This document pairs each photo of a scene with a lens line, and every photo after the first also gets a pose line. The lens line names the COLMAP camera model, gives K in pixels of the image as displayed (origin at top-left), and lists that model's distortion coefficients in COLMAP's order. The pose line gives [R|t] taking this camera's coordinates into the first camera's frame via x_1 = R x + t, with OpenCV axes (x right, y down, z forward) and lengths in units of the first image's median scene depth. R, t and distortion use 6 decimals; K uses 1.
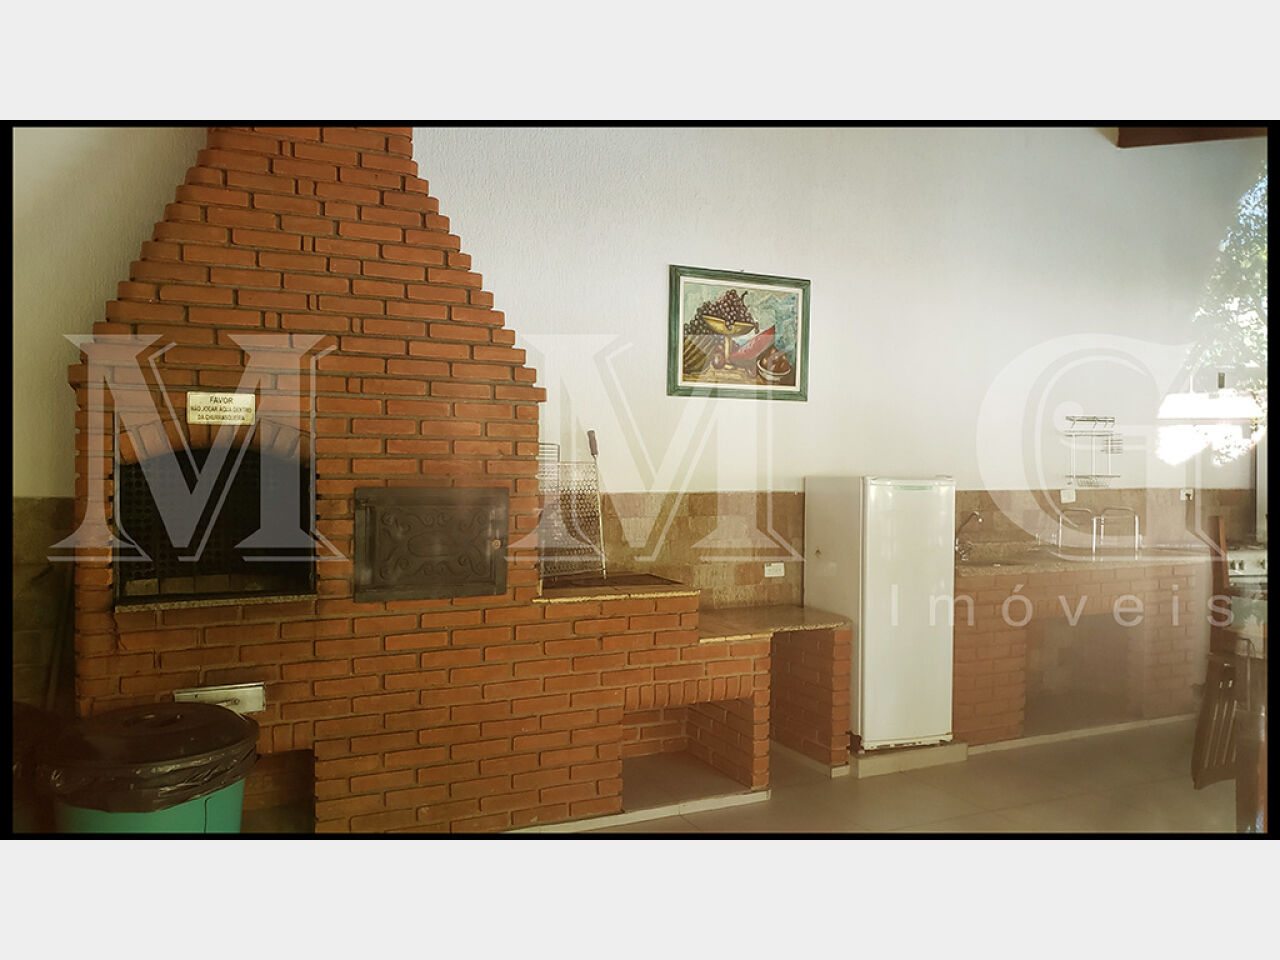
lens RADIAL K [[1110.6, 0, 635.2], [0, 1110.6, 477.6], [0, 0, 1]] dist [0.051194, -0.070247]
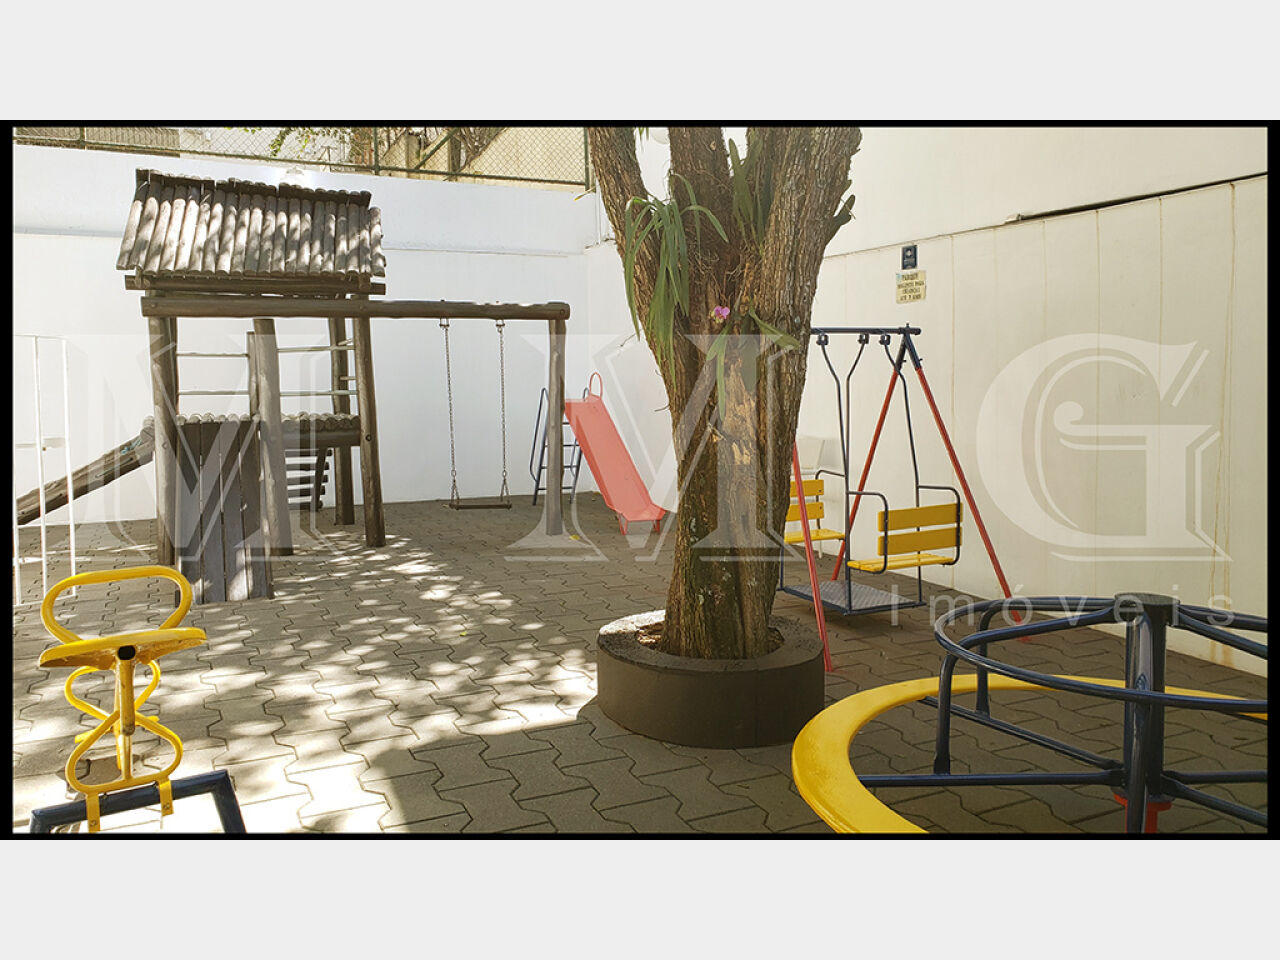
lens RADIAL K [[1110.6, 0, 639.1], [0, 1110.6, 481.9], [0, 0, 1]] dist [0.051194, -0.070247]
pose [[0.999969, -0.000453, 0.007908, -0.386947], [0.000427, 0.999994, 0.003307, 0.000269], [-0.007909, -0.003303, 0.999963, 0.002740]]
